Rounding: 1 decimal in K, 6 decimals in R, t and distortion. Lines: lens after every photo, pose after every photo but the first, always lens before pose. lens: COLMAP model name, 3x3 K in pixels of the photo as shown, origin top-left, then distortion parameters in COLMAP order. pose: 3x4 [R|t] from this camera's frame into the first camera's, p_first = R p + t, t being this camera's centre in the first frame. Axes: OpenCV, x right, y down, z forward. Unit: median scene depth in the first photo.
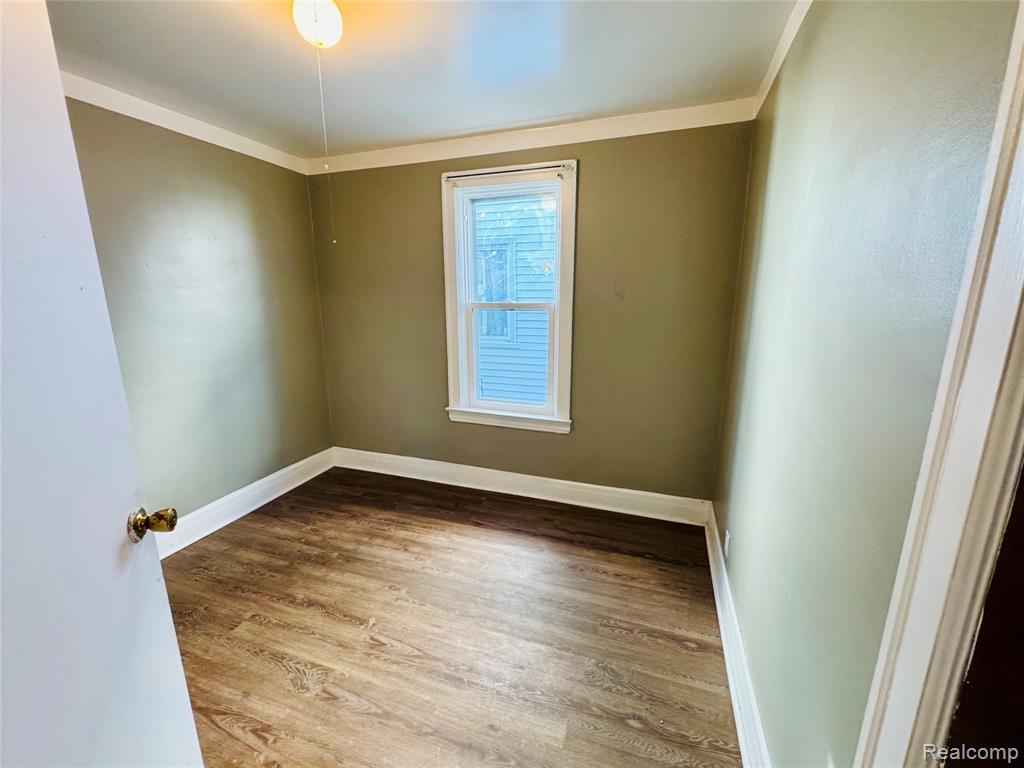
lens RADIAL K [[407.6, 0, 515.2], [0, 407.6, 384.0], [0, 0, 1]] dist [-0.001588, 0.000267]
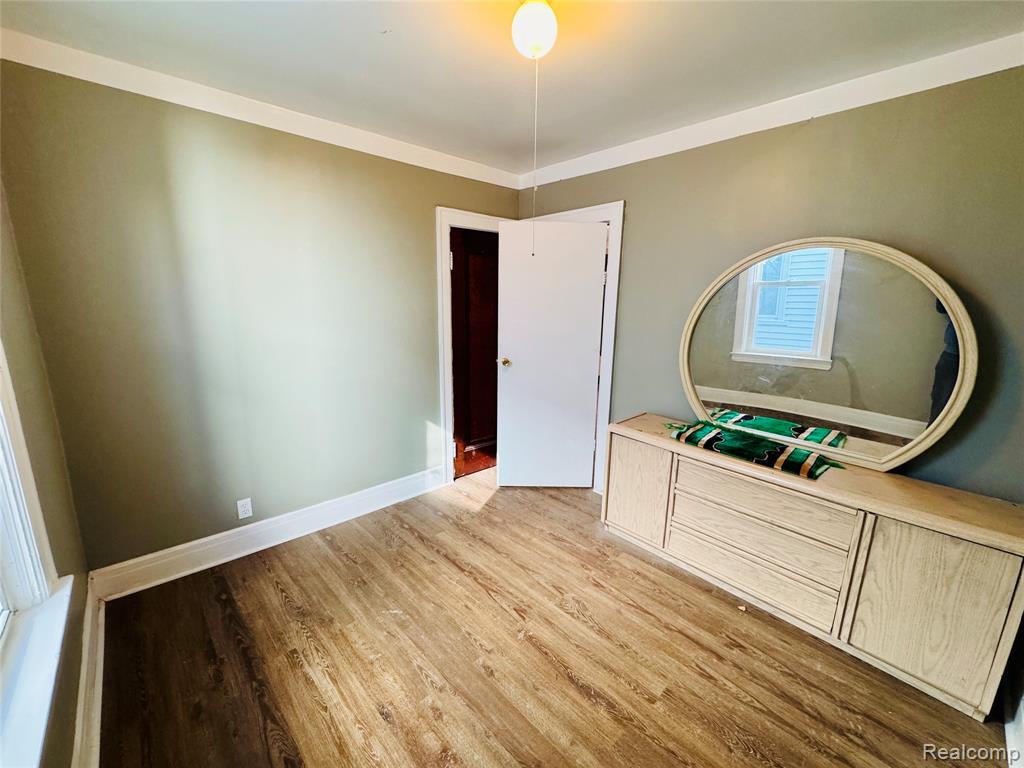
lens RADIAL K [[407.6, 0, 511.5], [0, 407.6, 384.8], [0, 0, 1]] dist [-0.001588, 0.000267]
pose [[-0.885193, -0.100975, 0.454134, -0.719081], [0.090156, 0.920425, 0.380382, -0.343308], [-0.456405, 0.377654, -0.805650, 1.581861]]
